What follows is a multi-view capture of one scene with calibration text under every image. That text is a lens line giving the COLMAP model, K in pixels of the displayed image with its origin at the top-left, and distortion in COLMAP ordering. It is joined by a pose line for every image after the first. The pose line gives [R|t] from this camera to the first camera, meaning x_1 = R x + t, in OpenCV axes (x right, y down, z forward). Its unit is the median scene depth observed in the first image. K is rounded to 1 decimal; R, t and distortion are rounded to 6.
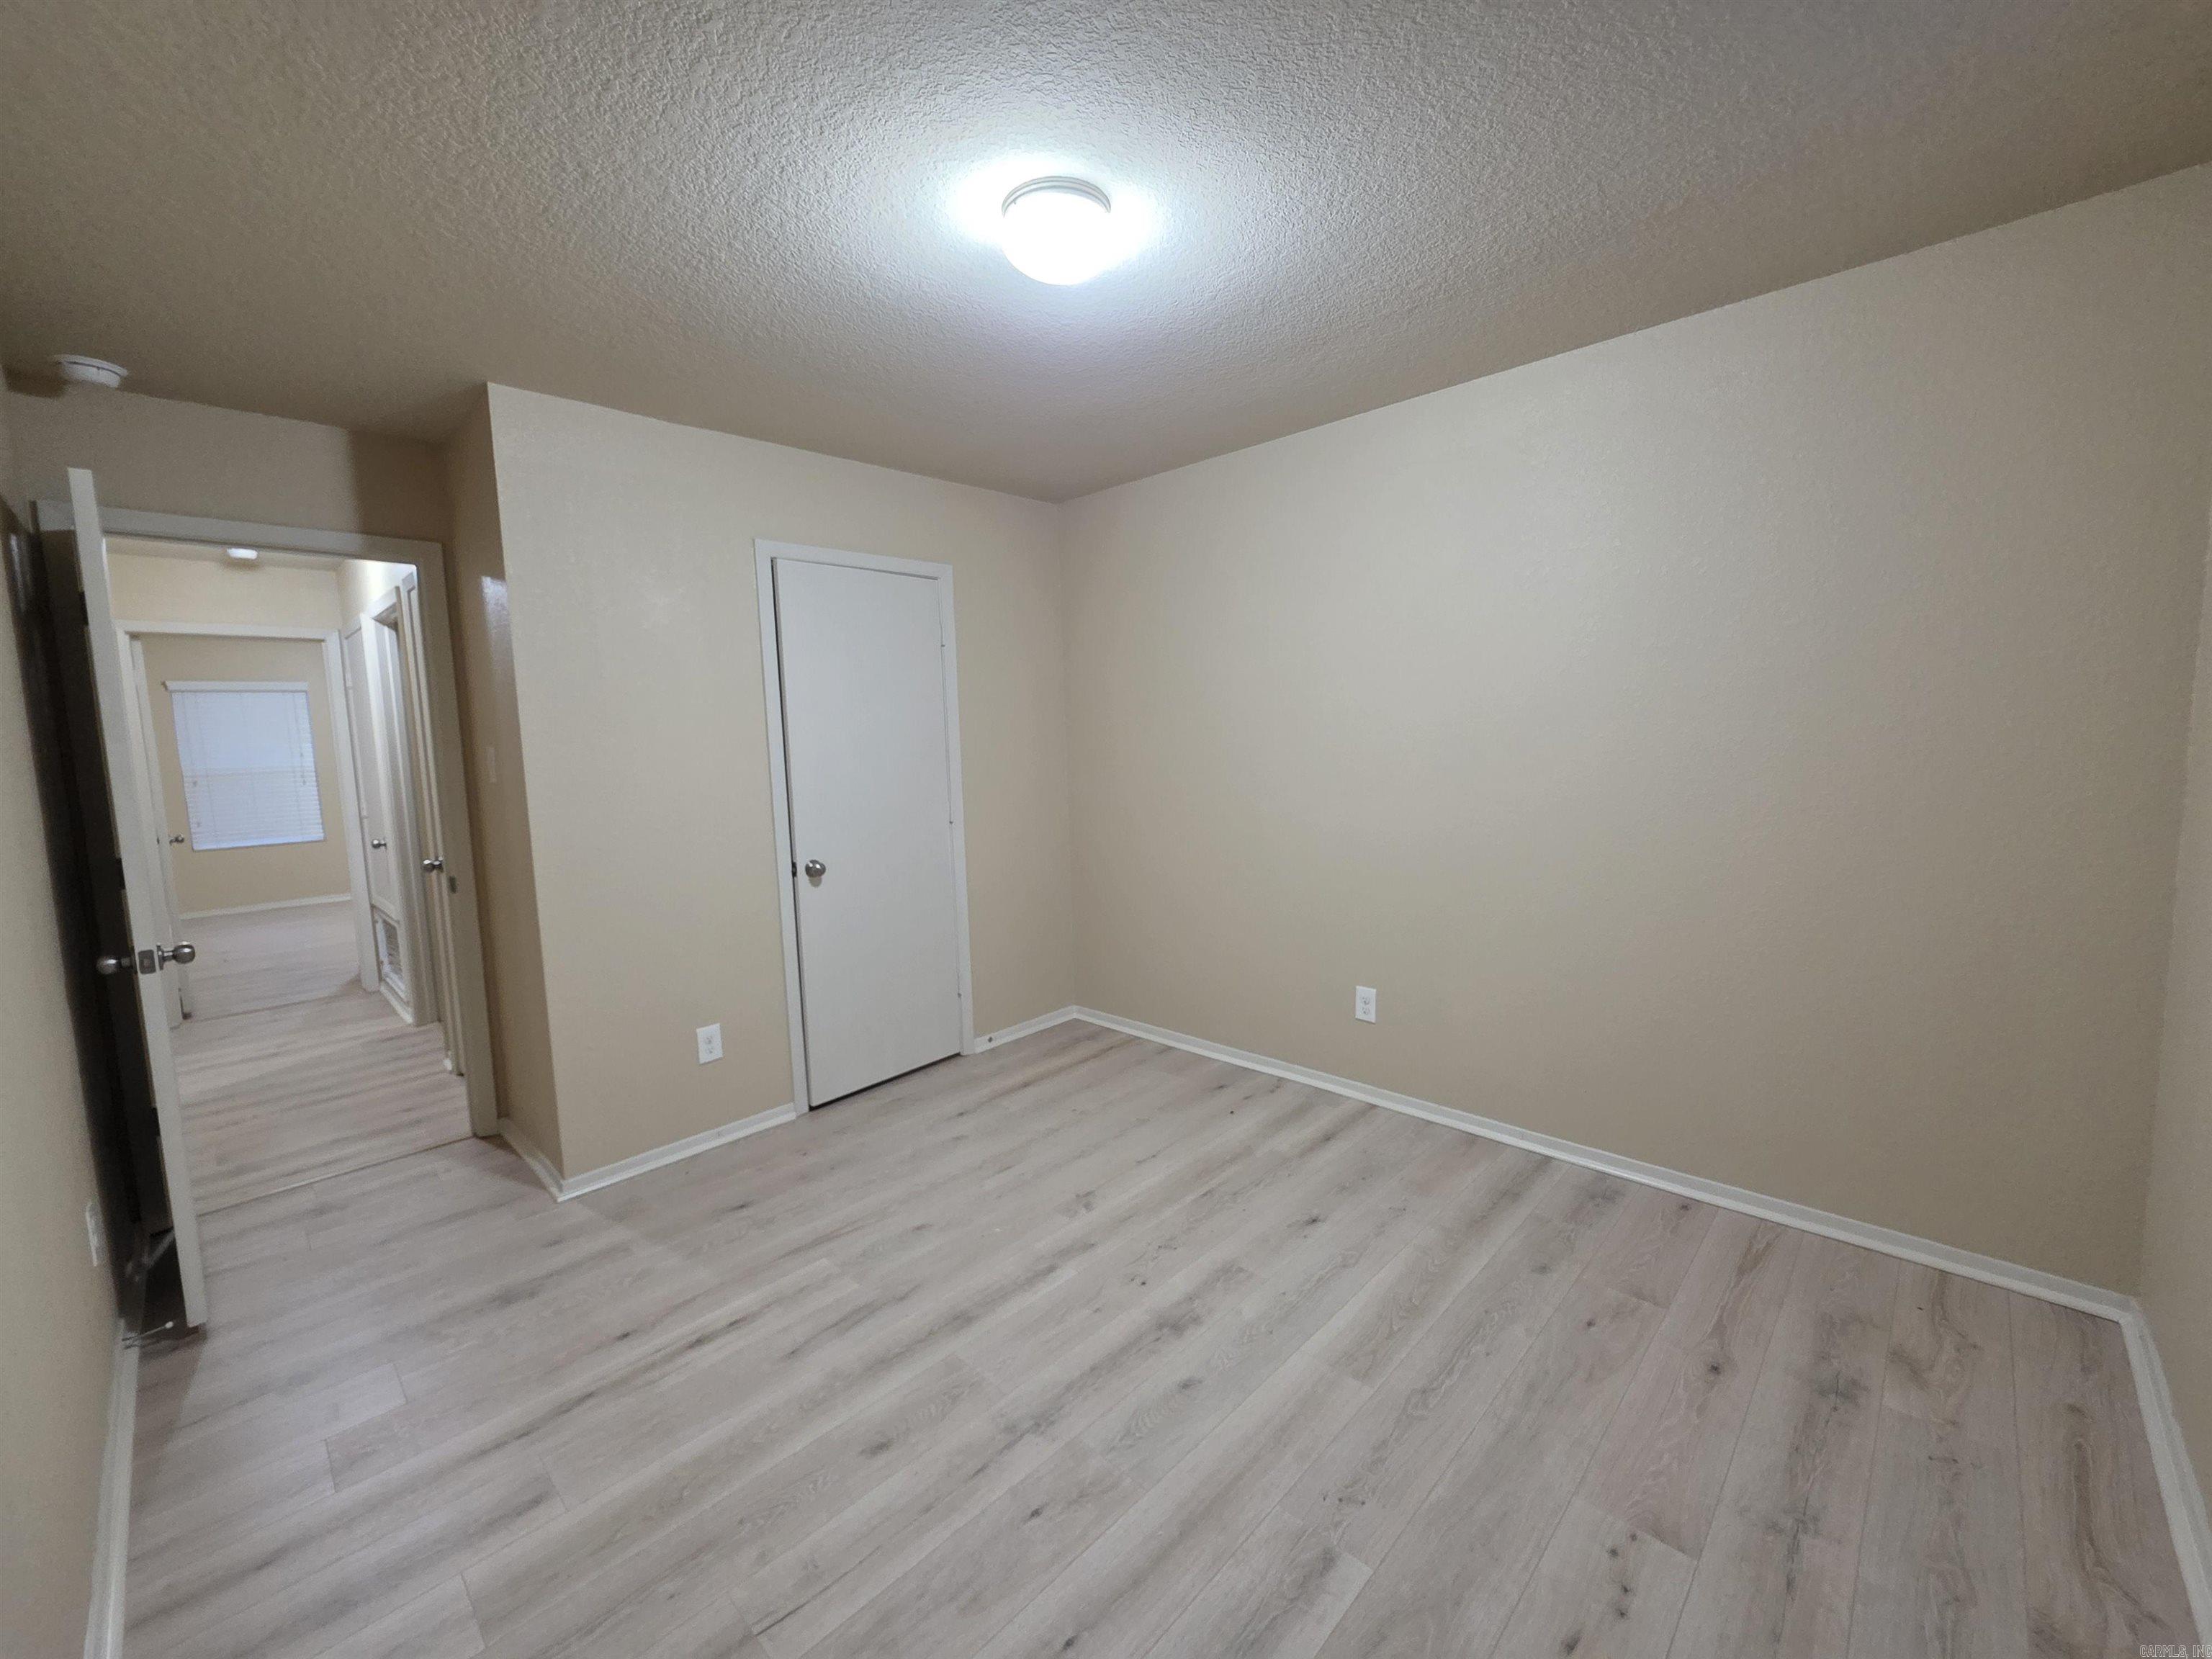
lens RADIAL K [[884.6, 0, 1115.8], [0, 884.6, 813.8], [0, 0, 1]] dist [0.001042, 0.000208]
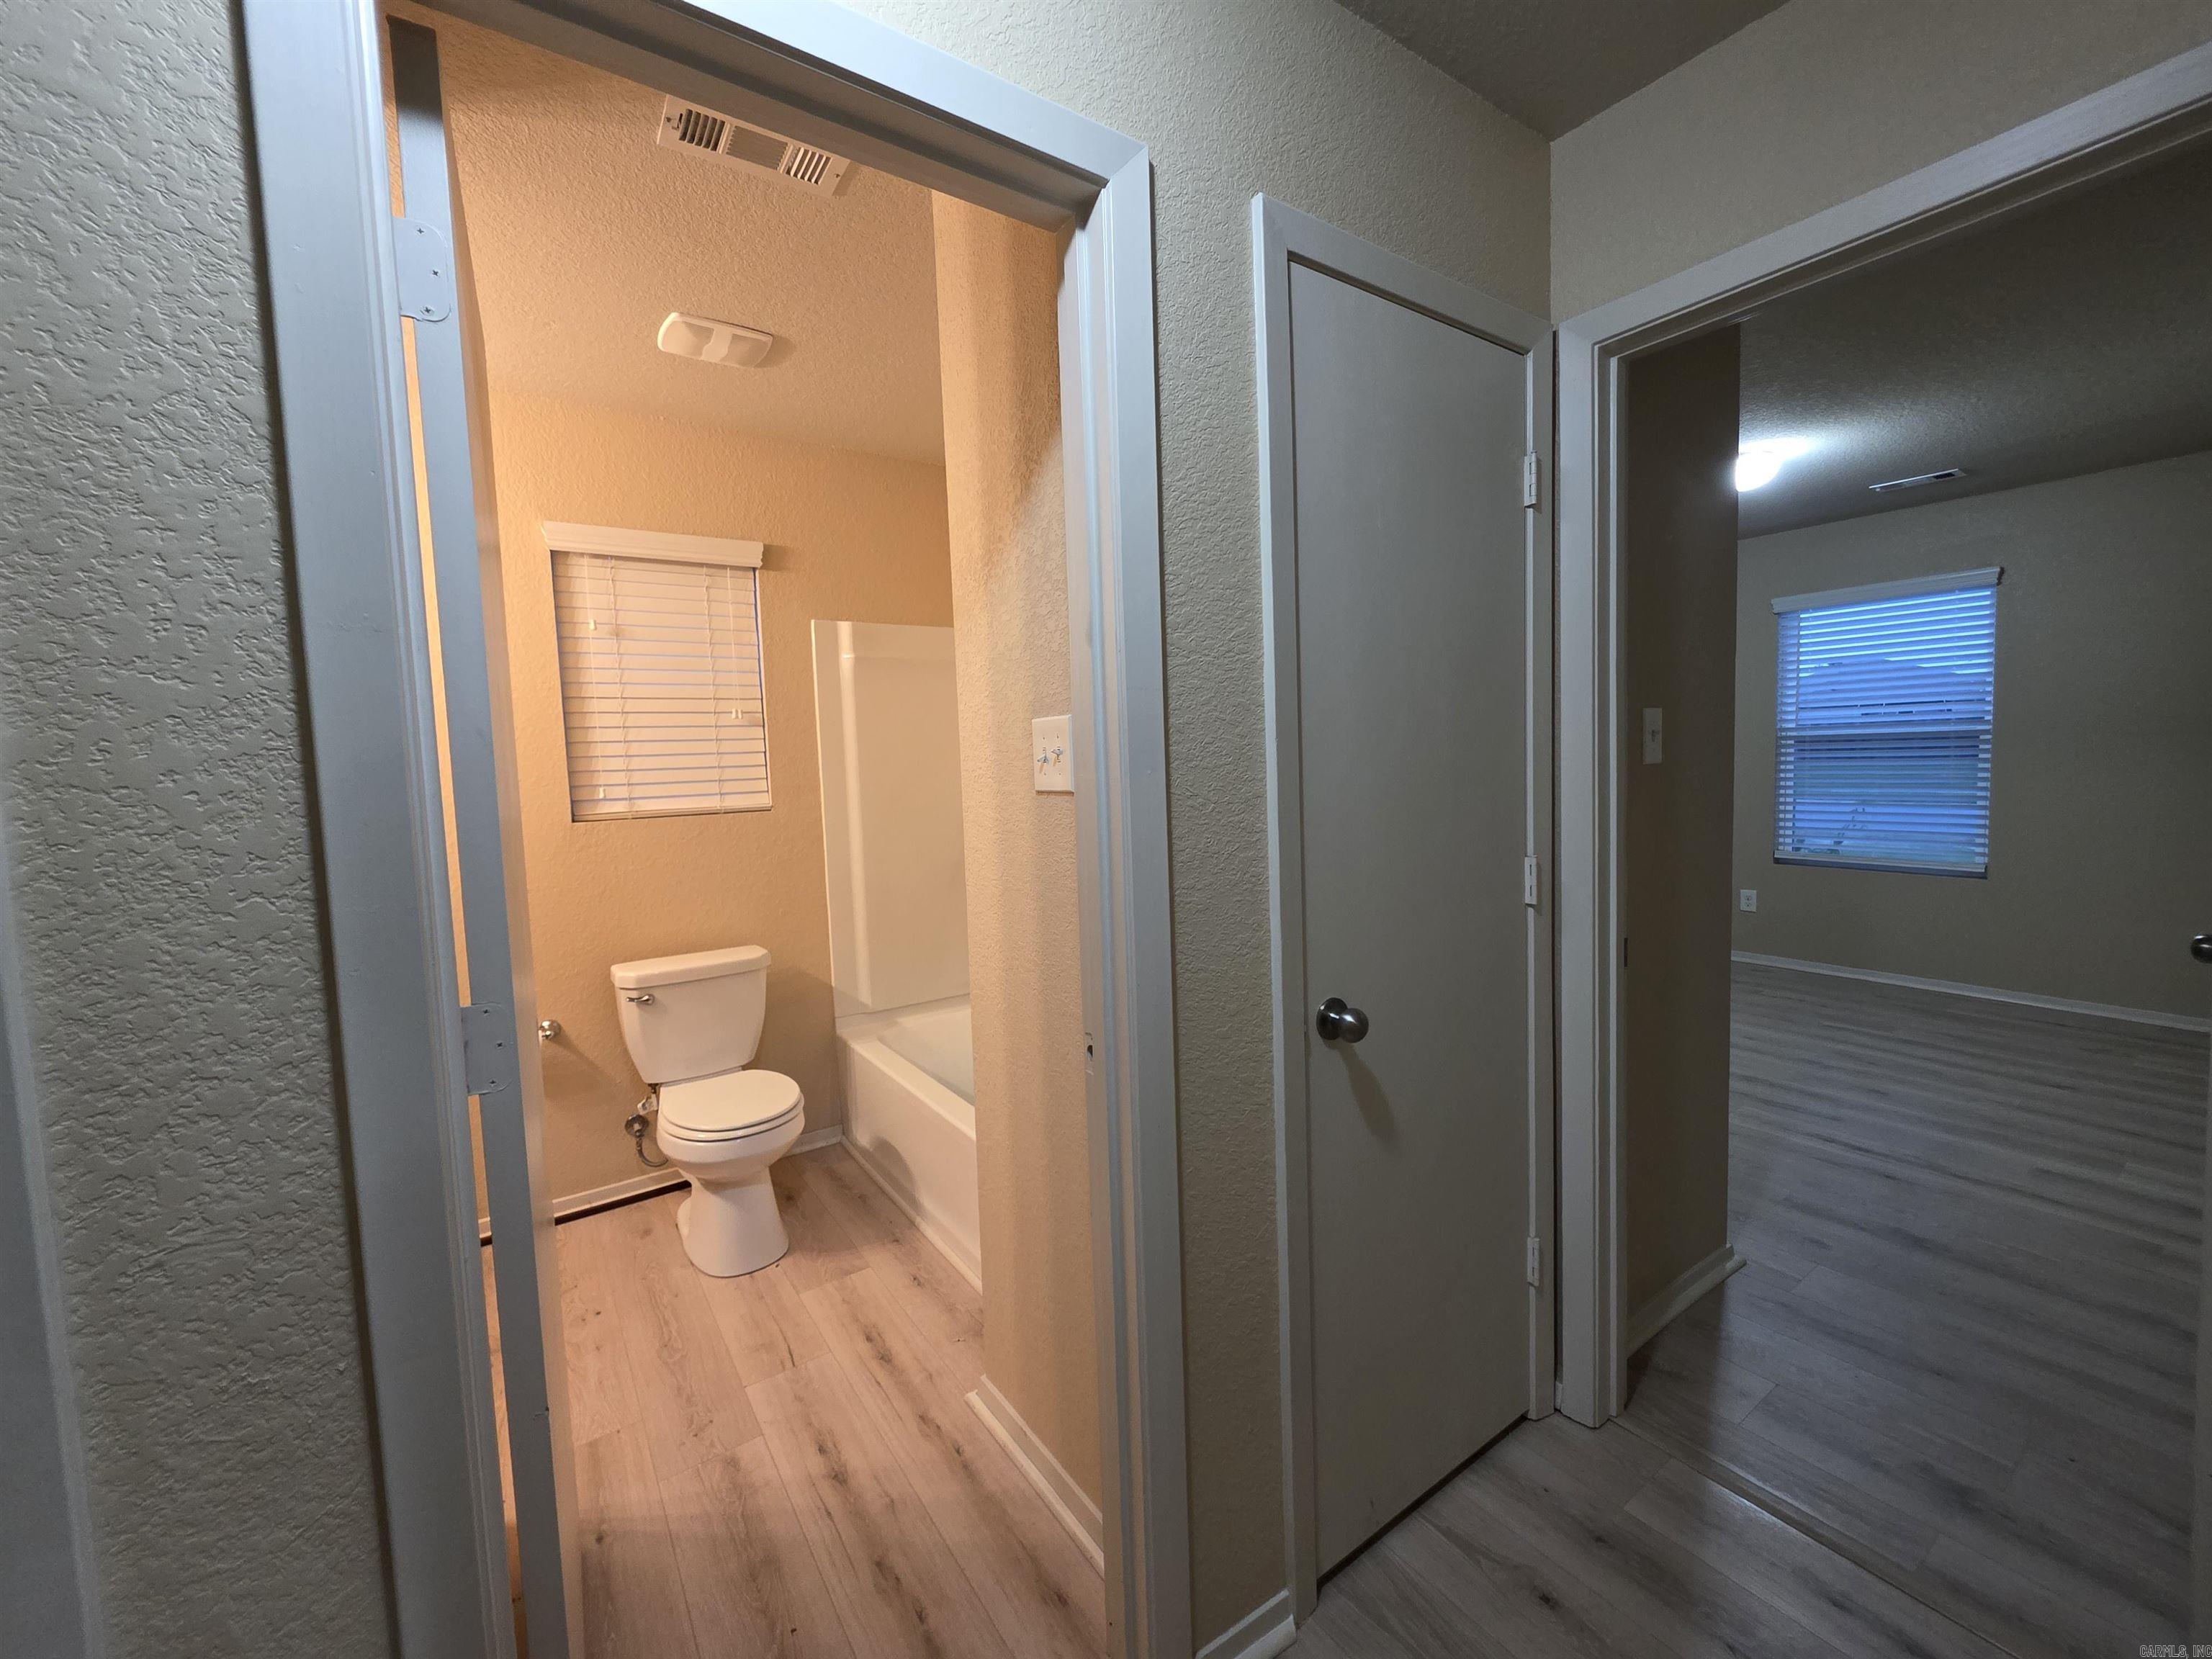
lens RADIAL K [[884.6, 0, 1115.8], [0, 884.6, 813.8], [0, 0, 1]] dist [0.001042, 0.000208]
pose [[0.206079, -0.043053, 0.977588, -1.976980], [0.120568, 0.992536, 0.018295, -0.078956], [-0.971079, 0.114095, 0.209732, 1.731614]]
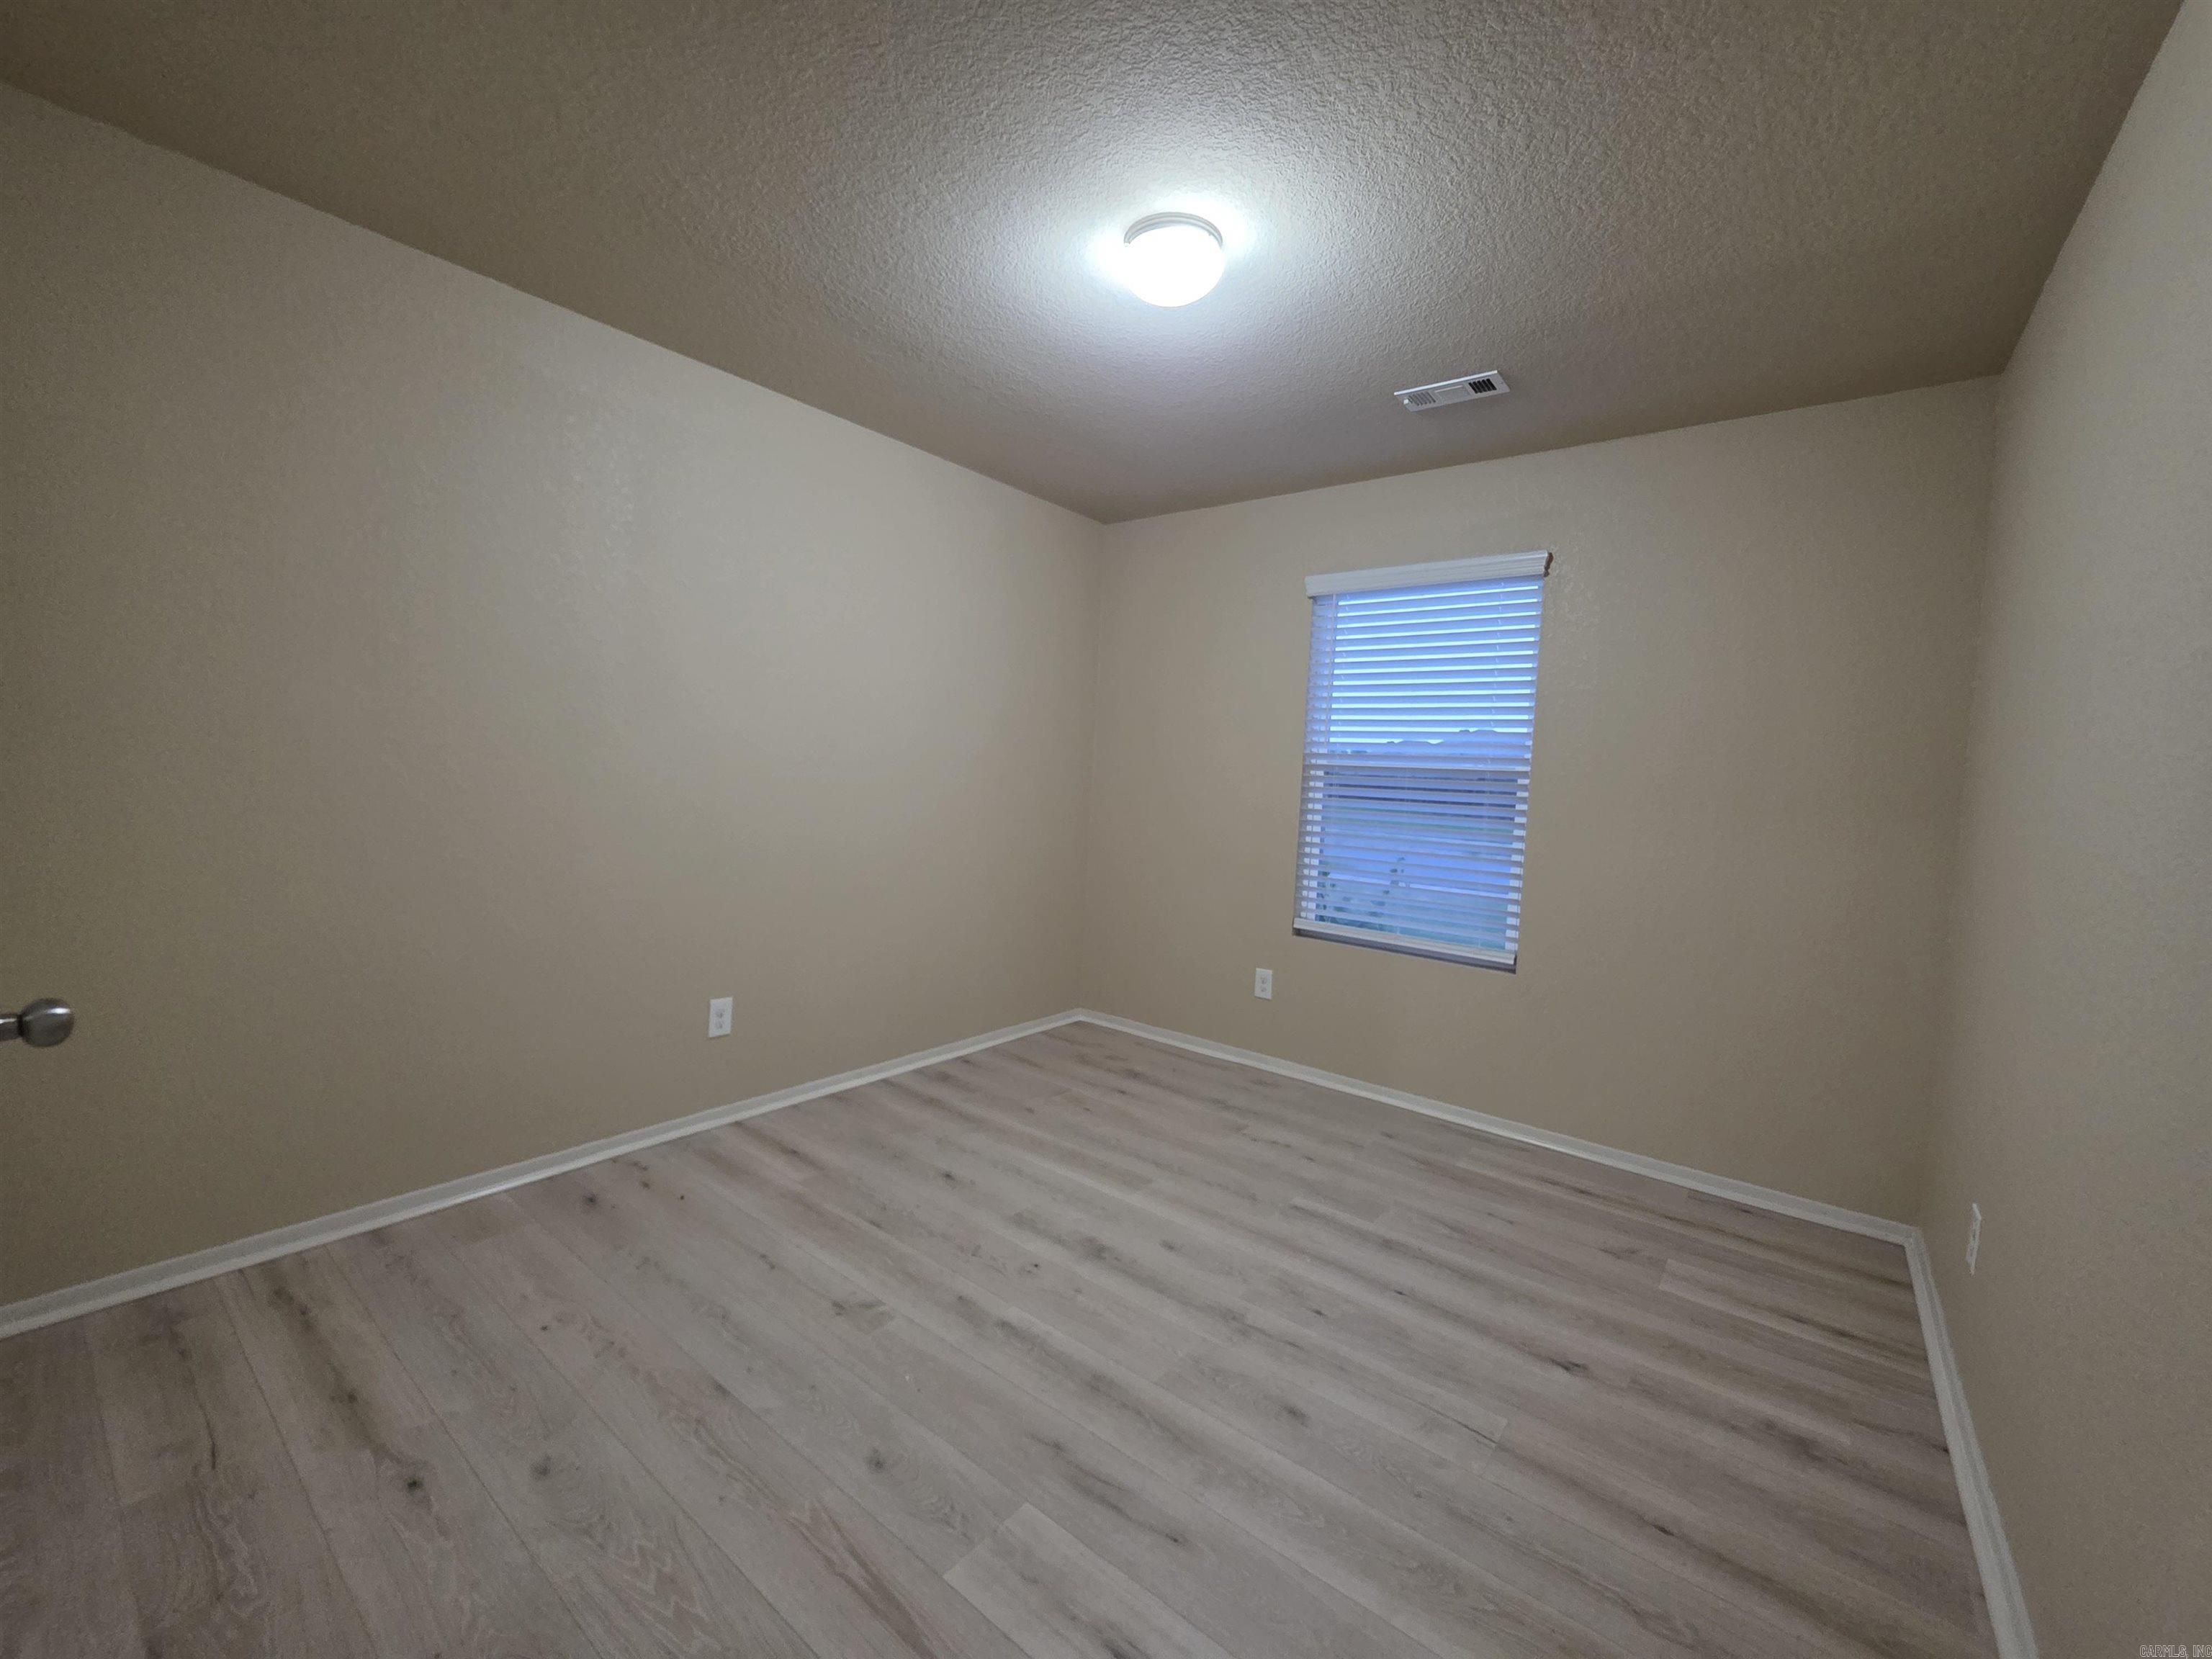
lens RADIAL K [[884.6, 0, 1115.8], [0, 884.6, 813.8], [0, 0, 1]] dist [0.001042, 0.000208]
pose [[-0.093664, -0.022394, 0.995352, -1.008015], [0.049834, 0.998388, 0.027152, 0.003227], [-0.994356, 0.052145, -0.092397, 1.032847]]
